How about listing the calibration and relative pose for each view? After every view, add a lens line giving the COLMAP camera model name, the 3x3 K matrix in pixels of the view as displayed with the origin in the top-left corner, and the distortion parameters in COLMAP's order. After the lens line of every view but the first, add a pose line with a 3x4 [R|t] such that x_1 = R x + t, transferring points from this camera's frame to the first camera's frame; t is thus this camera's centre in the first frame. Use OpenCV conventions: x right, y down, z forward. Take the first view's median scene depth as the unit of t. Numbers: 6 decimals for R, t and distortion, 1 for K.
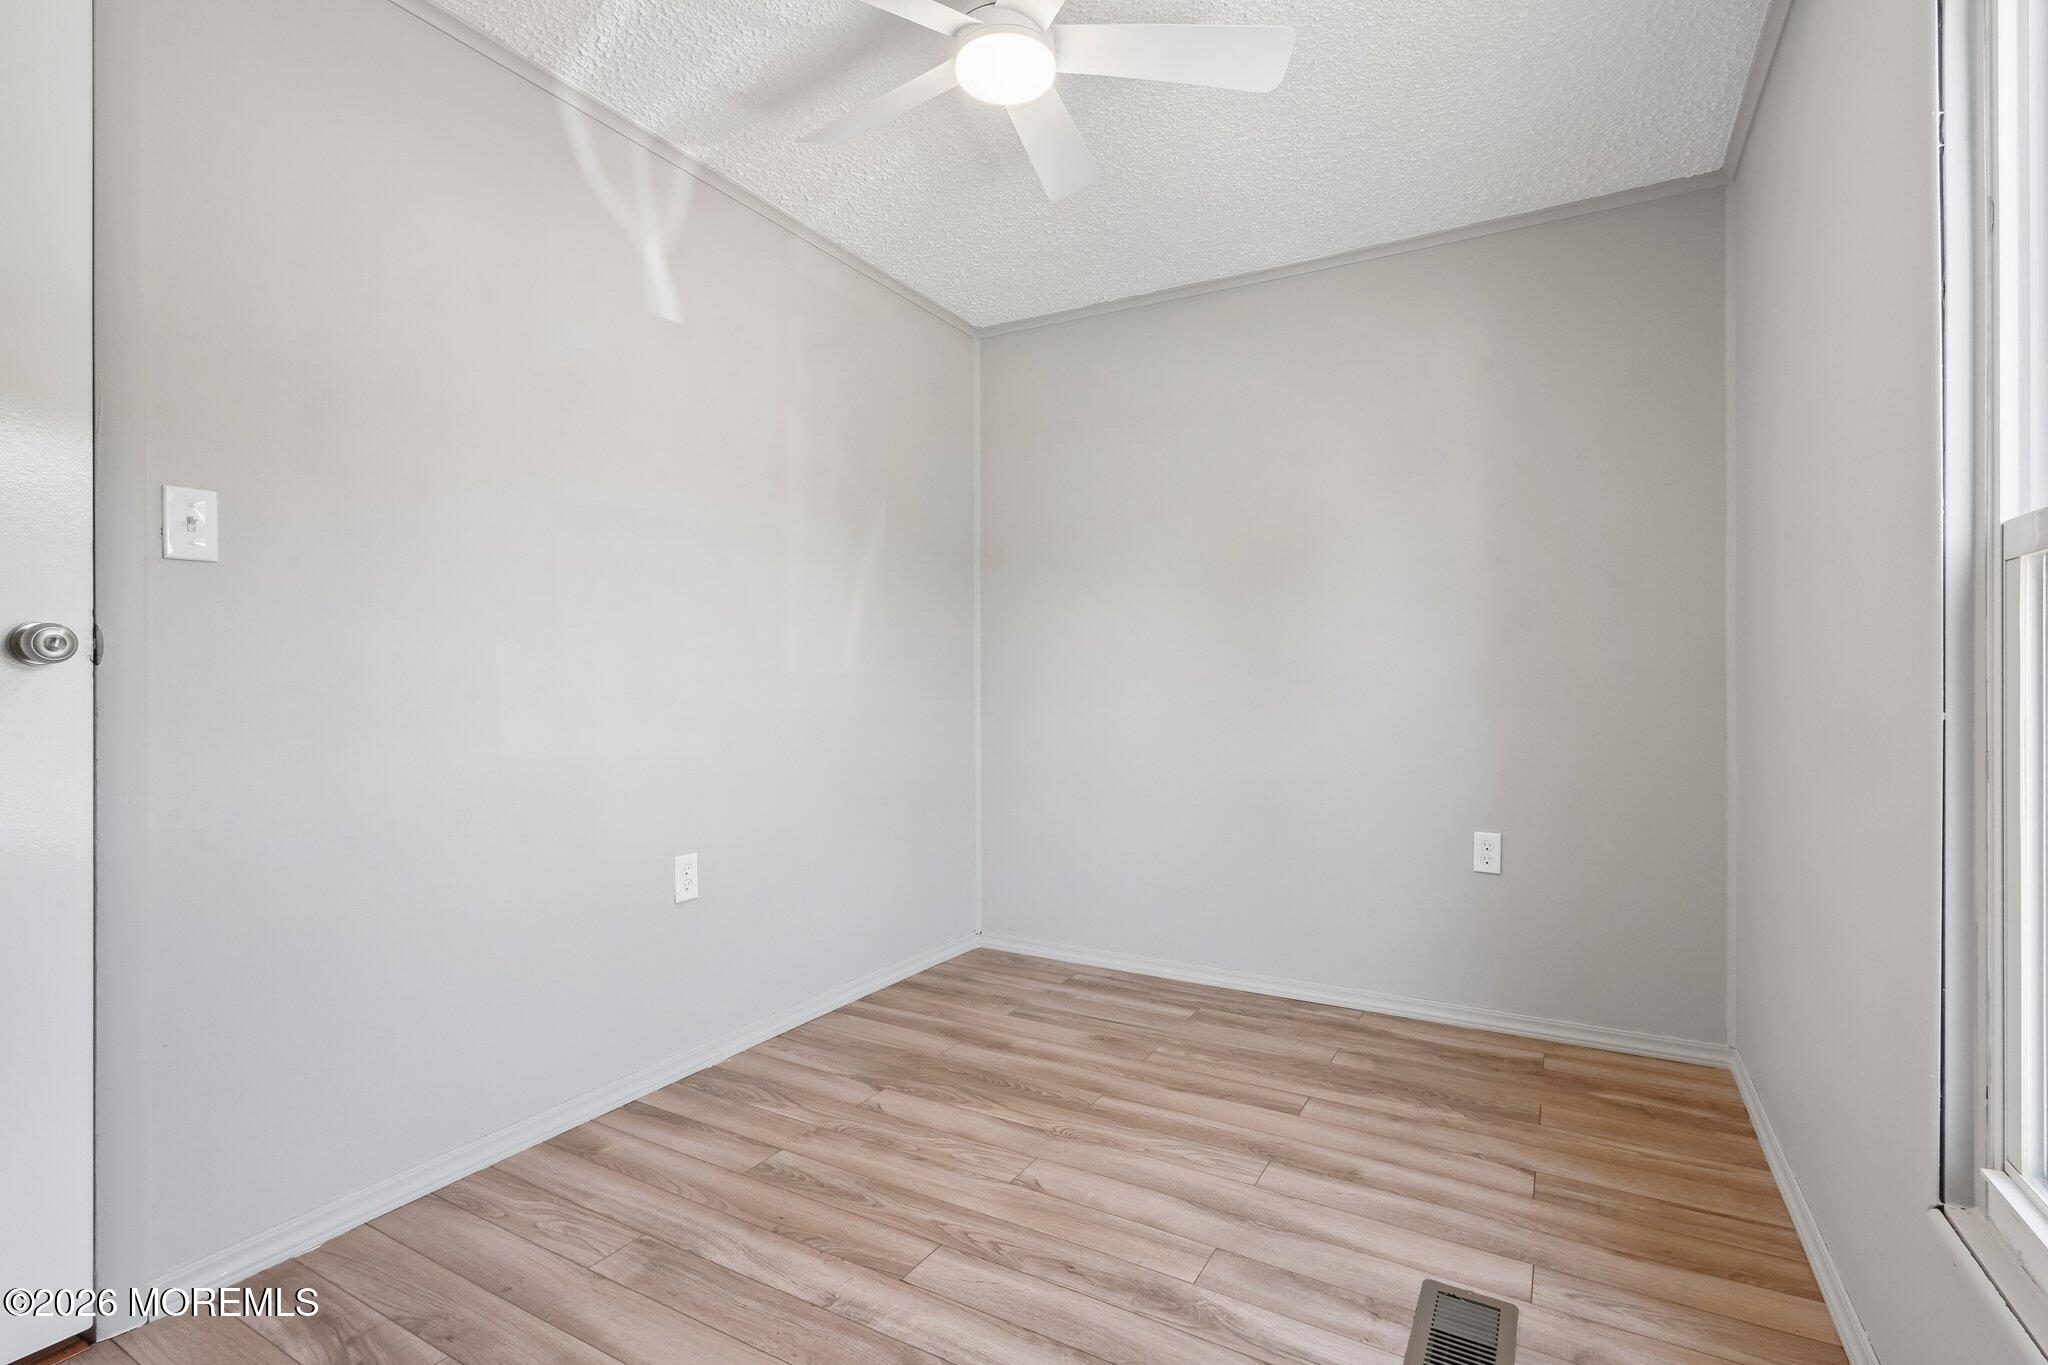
lens RADIAL K [[948.8, 0, 1024.0], [0, 948.8, 682.5], [0, 0, 1]] dist [-0.003917, 0.001138]
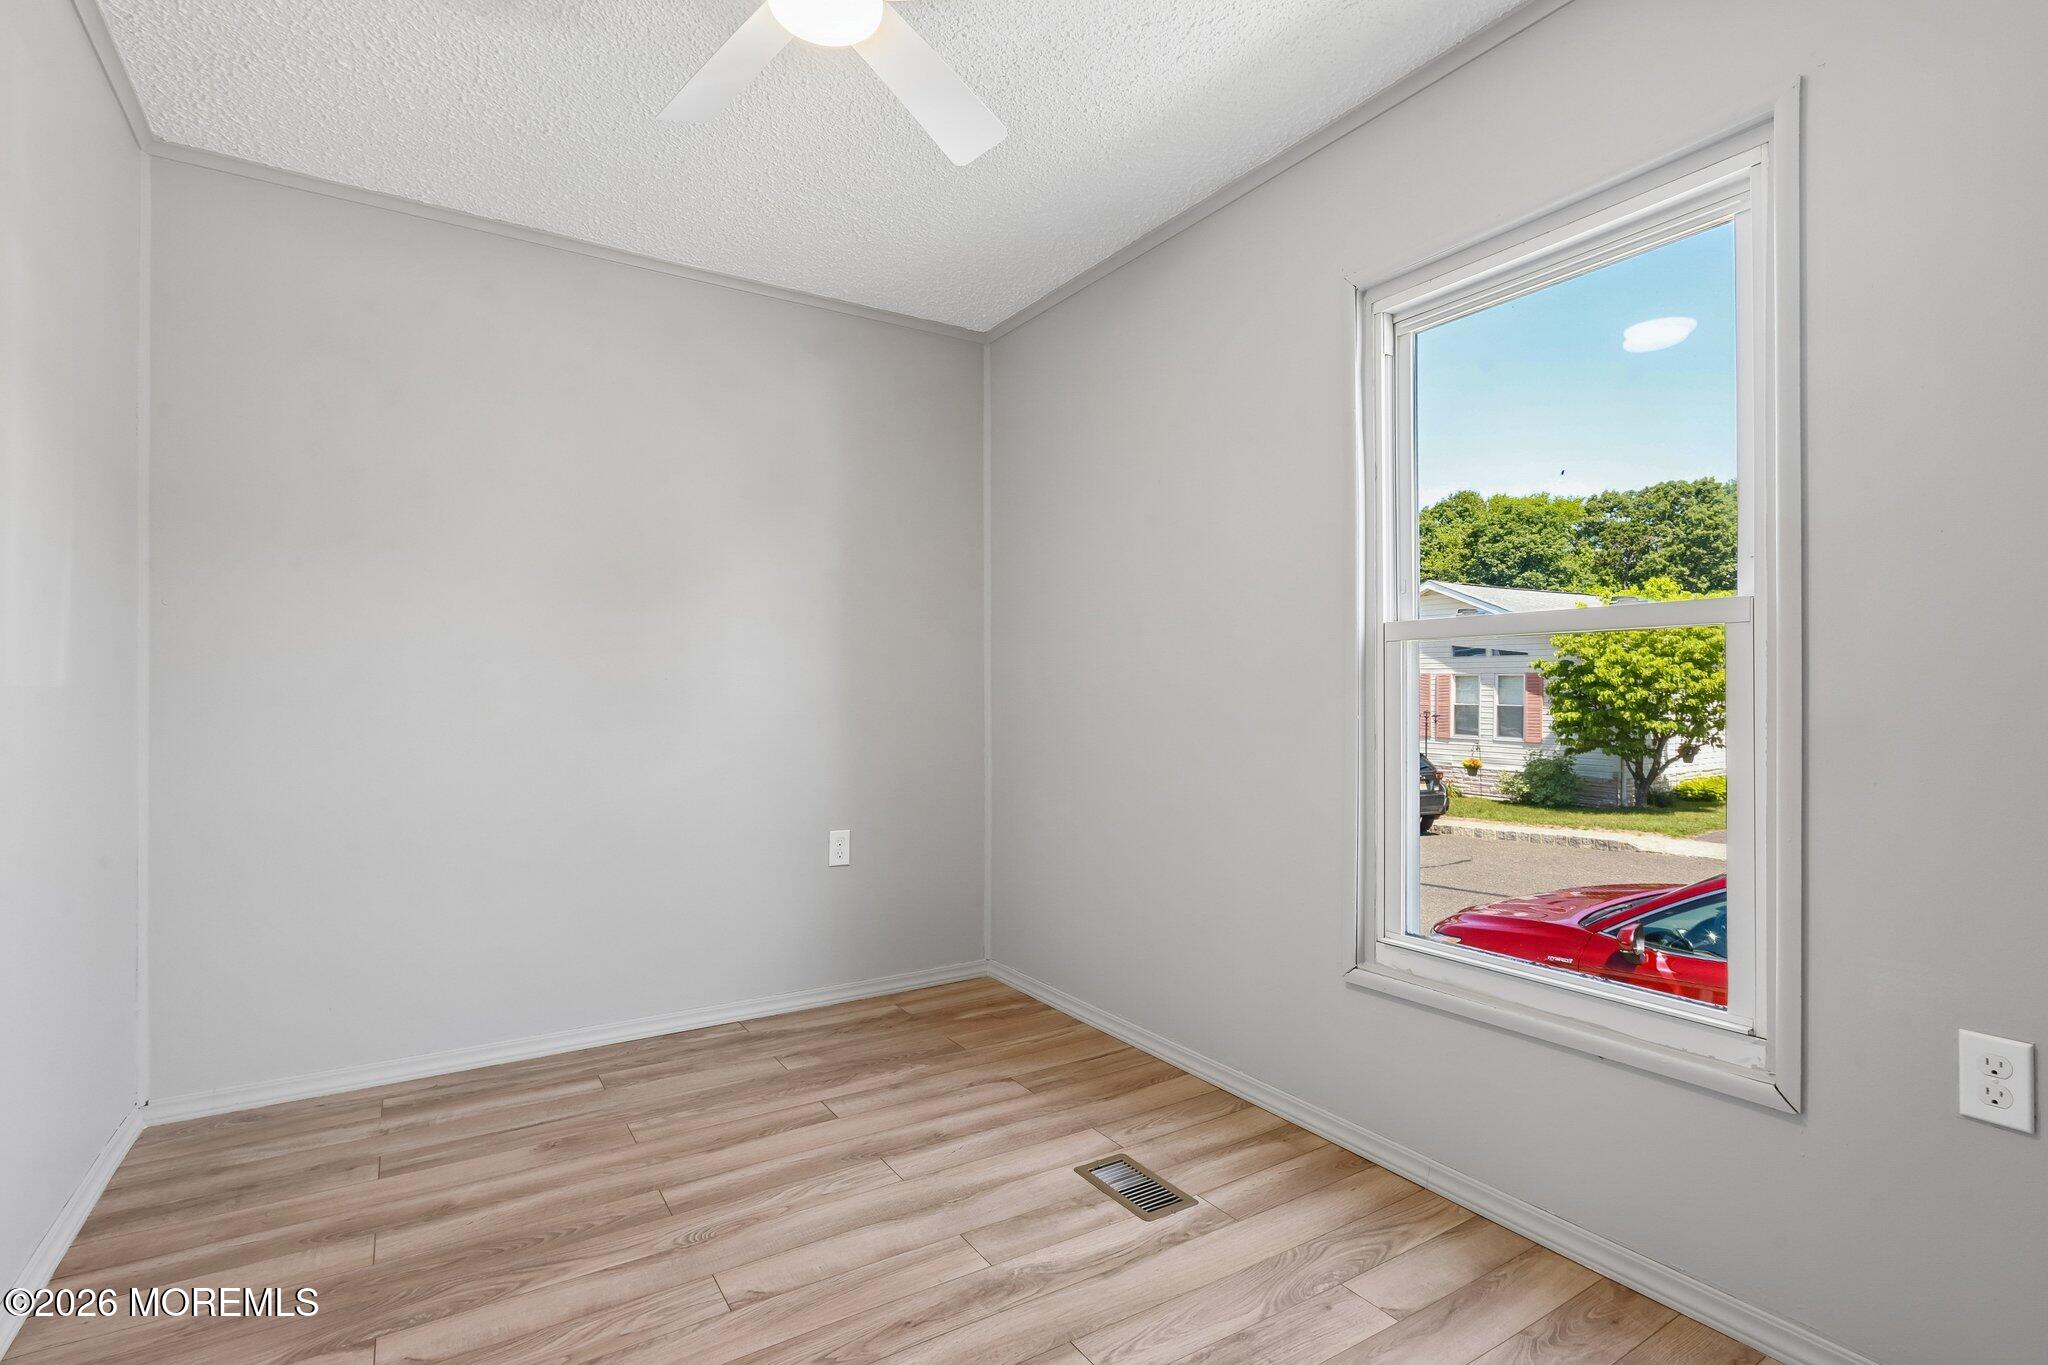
lens RADIAL K [[948.8, 0, 1024.0], [0, 948.8, 682.5], [0, 0, 1]] dist [-0.003917, 0.001138]
pose [[0.469043, 0.014423, 0.883058, -0.492587], [-0.000483, 0.999871, -0.016074, -0.002776], [-0.883175, 0.007113, 0.468989, 0.302503]]
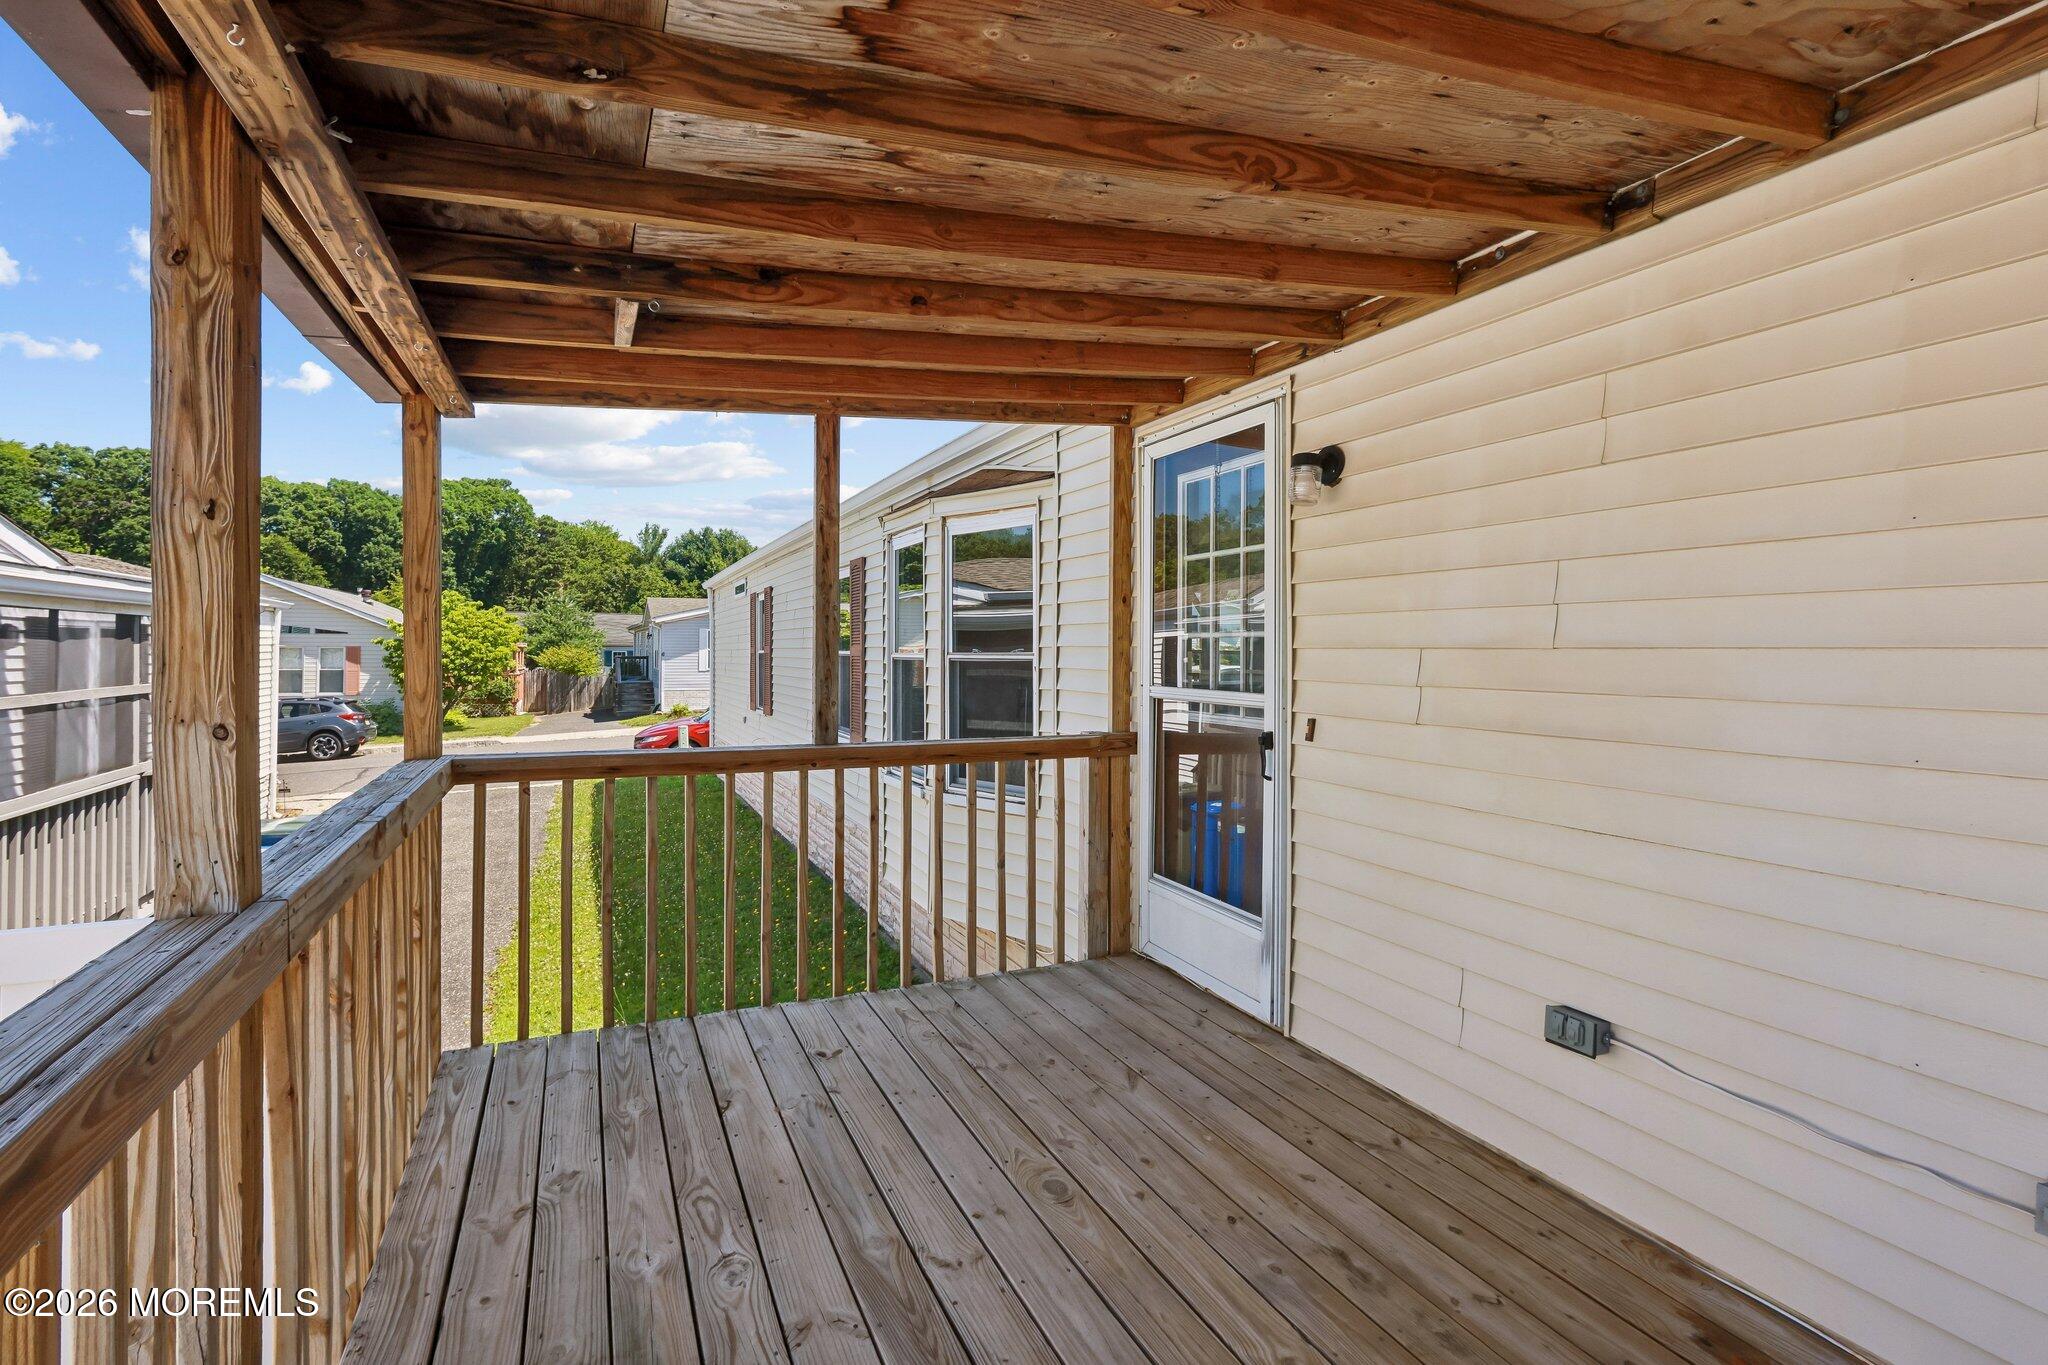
lens RADIAL K [[948.8, 0, 1024.0], [0, 948.8, 682.5], [0, 0, 1]] dist [-0.003917, 0.001138]
pose [[-0.812040, -0.006028, 0.583570, -0.929463], [0.012548, 0.999535, 0.027785, -0.002487], [-0.583467, 0.029885, -0.811587, 0.780842]]
